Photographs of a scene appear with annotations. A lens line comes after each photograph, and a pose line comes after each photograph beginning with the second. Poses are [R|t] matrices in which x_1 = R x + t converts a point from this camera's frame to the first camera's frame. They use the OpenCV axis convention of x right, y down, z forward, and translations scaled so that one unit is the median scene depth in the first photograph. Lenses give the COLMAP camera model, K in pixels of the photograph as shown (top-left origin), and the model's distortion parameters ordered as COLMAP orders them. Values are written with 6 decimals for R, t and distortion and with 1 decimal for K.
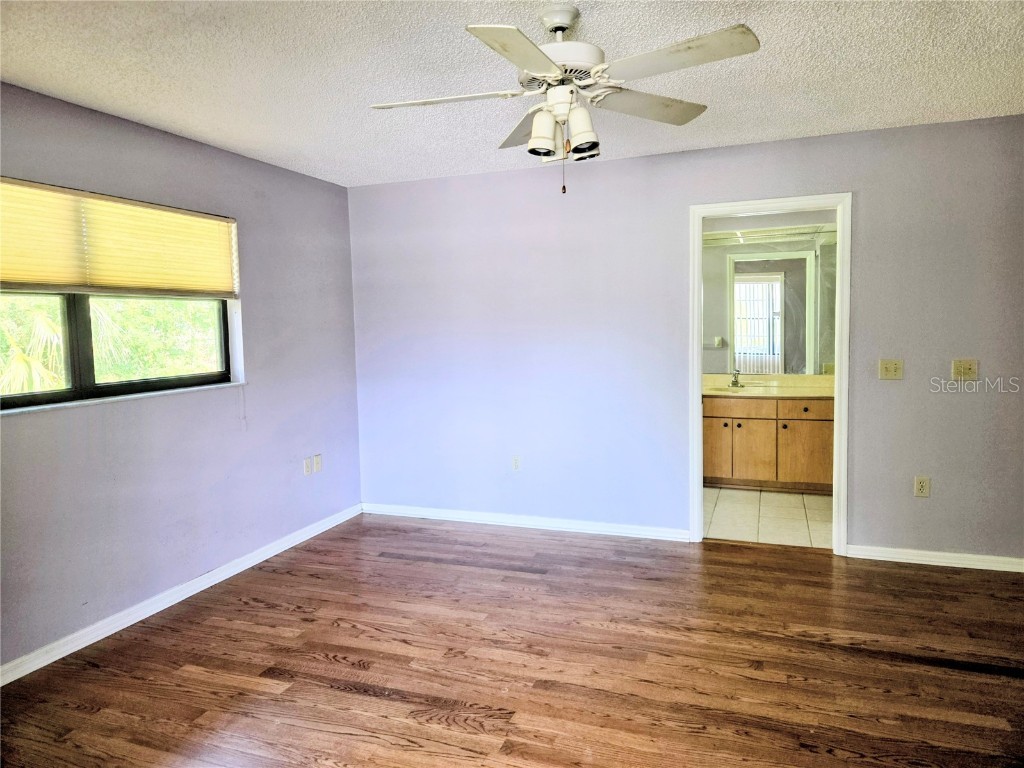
lens RADIAL K [[690.0, 0, 515.9], [0, 690.0, 382.6], [0, 0, 1]] dist [0.055222, -0.038888]
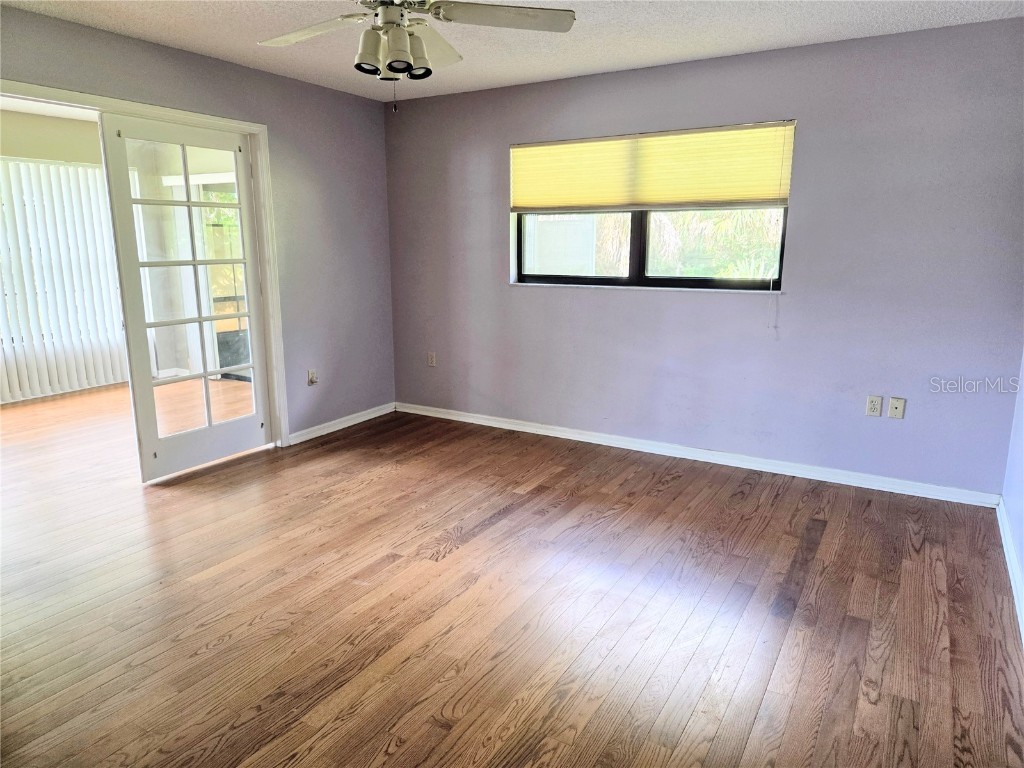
lens RADIAL K [[690.0, 0, 510.6], [0, 690.0, 384.0], [0, 0, 1]] dist [0.055222, -0.038888]
pose [[-0.187177, 0.220448, -0.957271, 0.982468], [-0.083016, 0.967458, 0.239026, -0.117090], [0.978812, 0.124210, -0.162785, 1.187468]]
